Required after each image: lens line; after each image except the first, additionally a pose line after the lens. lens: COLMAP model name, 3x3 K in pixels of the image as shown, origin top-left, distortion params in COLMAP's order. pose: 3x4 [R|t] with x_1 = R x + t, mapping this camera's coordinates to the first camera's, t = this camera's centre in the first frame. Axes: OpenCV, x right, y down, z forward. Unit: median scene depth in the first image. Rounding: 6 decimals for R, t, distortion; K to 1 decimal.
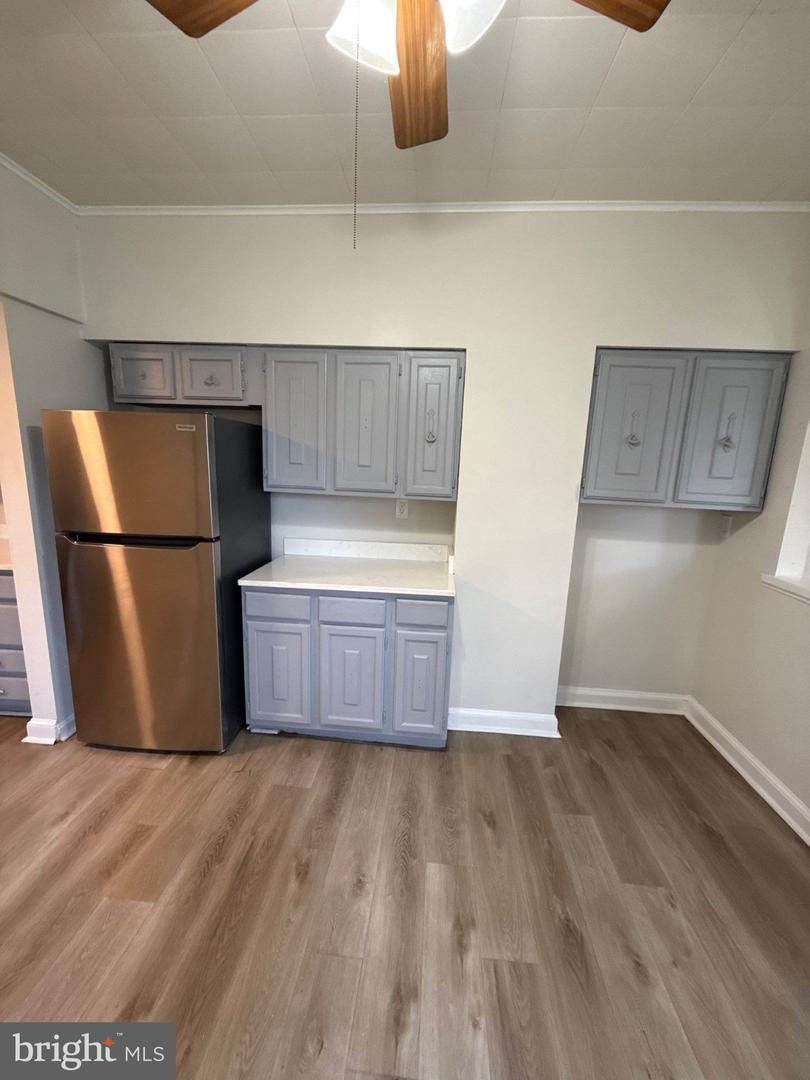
lens RADIAL K [[427.6, 0, 406.2], [0, 427.6, 540.5], [0, 0, 1]] dist [0.000730, -0.000050]
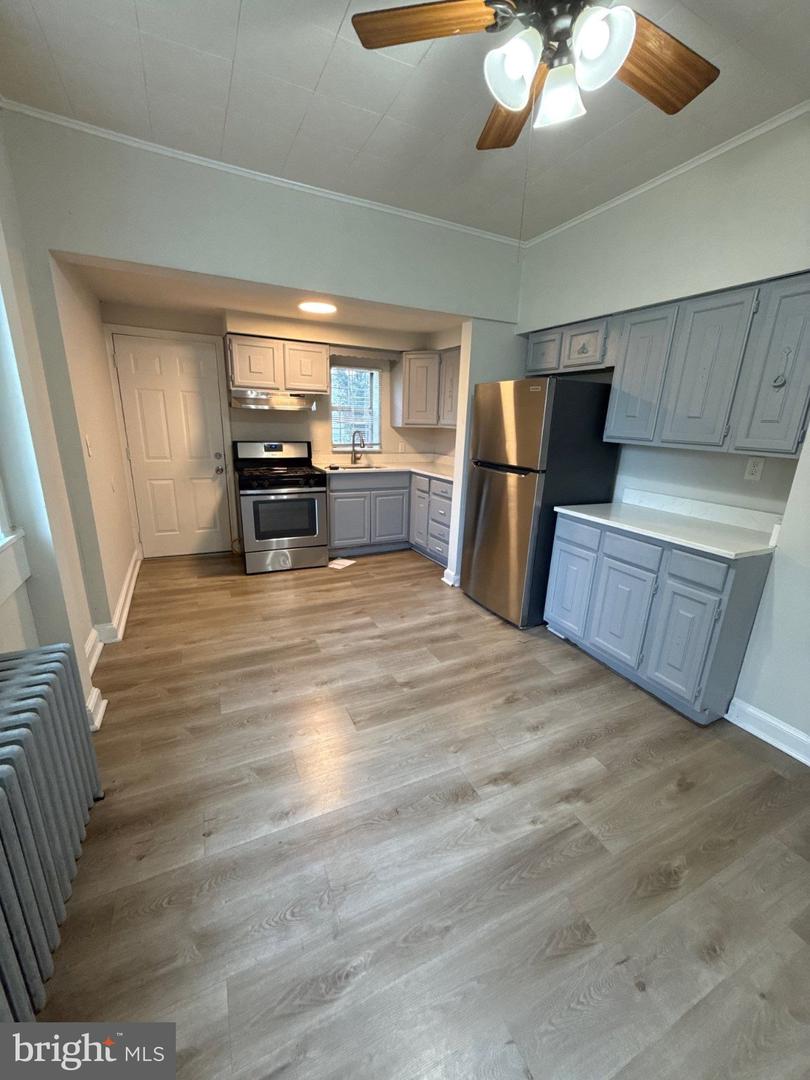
lens RADIAL K [[427.6, 0, 408.3], [0, 427.6, 540.7], [0, 0, 1]] dist [0.000730, -0.000050]
pose [[0.504477, 0.221936, -0.834414, 0.479287], [-0.173347, 0.972757, 0.153929, 0.067466], [0.845845, 0.066989, 0.529206, -0.060247]]
